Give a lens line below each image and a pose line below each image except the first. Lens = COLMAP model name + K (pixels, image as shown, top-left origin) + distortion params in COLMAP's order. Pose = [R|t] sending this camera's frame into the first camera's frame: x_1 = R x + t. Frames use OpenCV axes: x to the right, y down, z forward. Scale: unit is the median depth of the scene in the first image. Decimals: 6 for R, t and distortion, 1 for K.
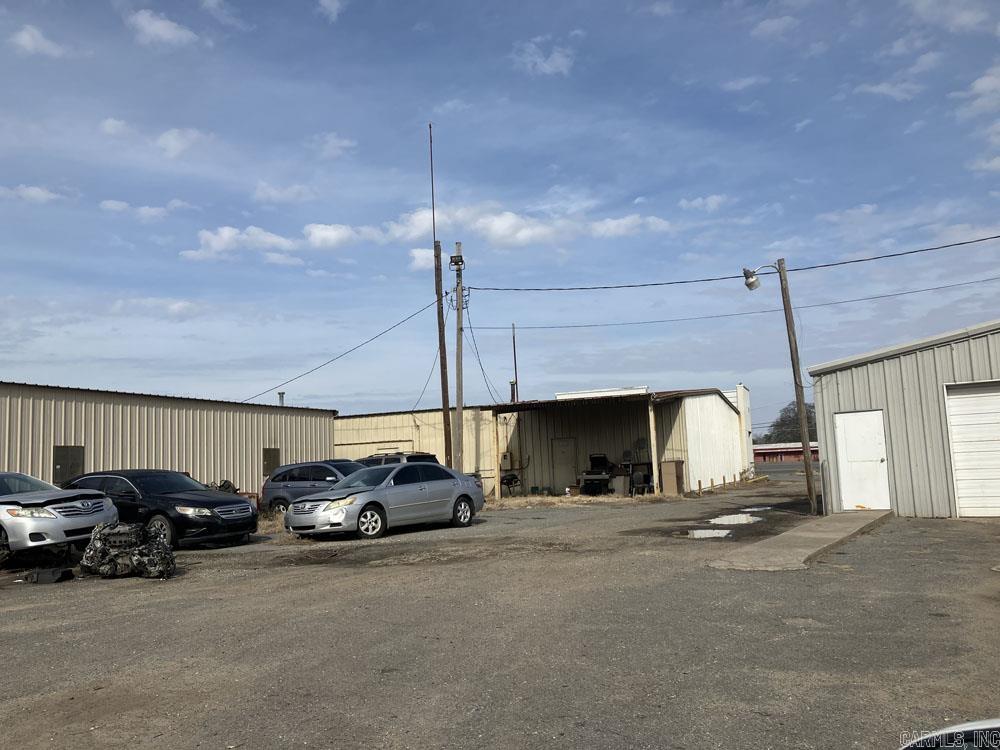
lens RADIAL K [[837.1, 0, 482.0], [0, 837.1, 346.3], [0, 0, 1]] dist [0.092849, -0.094734]
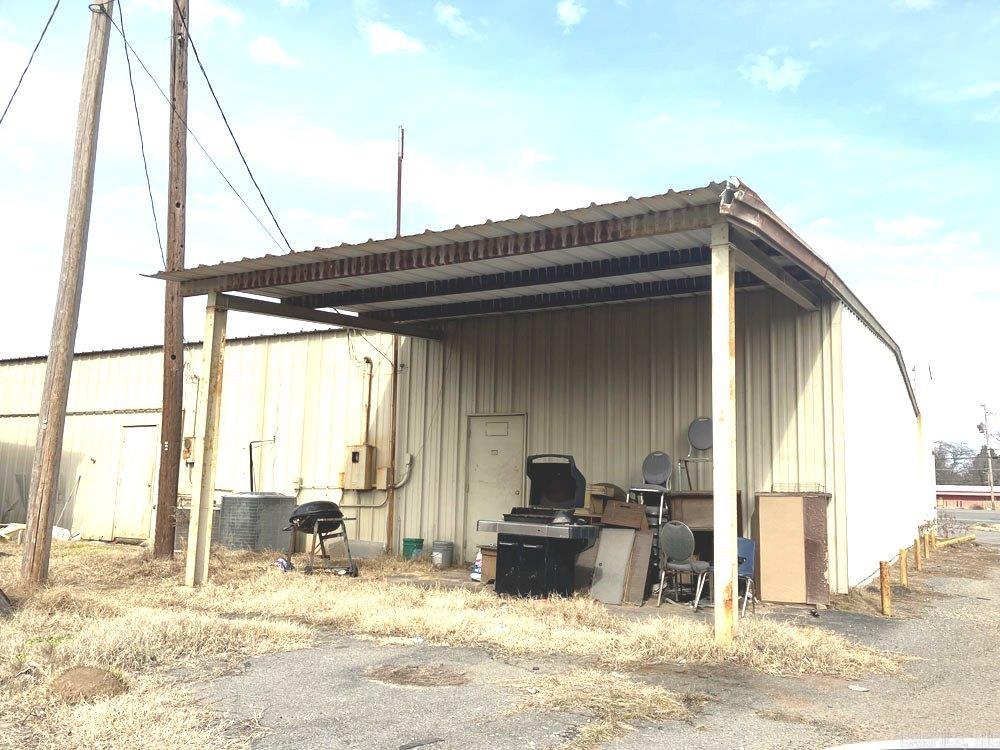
lens RADIAL K [[830.0, 0, 512.3], [0, 830.0, 374.9], [0, 0, 1]] dist [0.072605, -0.099939]
pose [[0.993807, 0.050135, -0.099167, 0.151509], [-0.049461, 0.998733, 0.009238, 0.095849], [0.099505, -0.004275, 0.995028, 0.686617]]
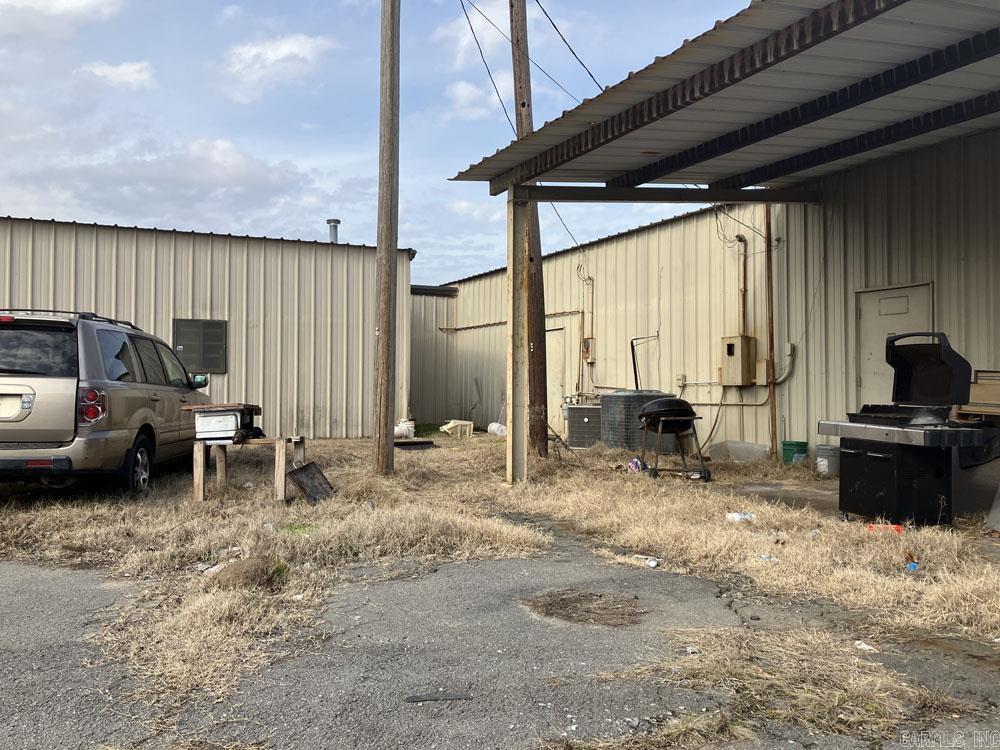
lens RADIAL K [[830.0, 0, 512.3], [0, 830.0, 374.9], [0, 0, 1]] dist [0.072605, -0.099939]
pose [[0.756461, 0.033863, -0.653162, 0.205016], [0.062939, 0.990255, 0.124232, 0.103598], [0.651004, -0.135086, 0.746958, 0.752271]]
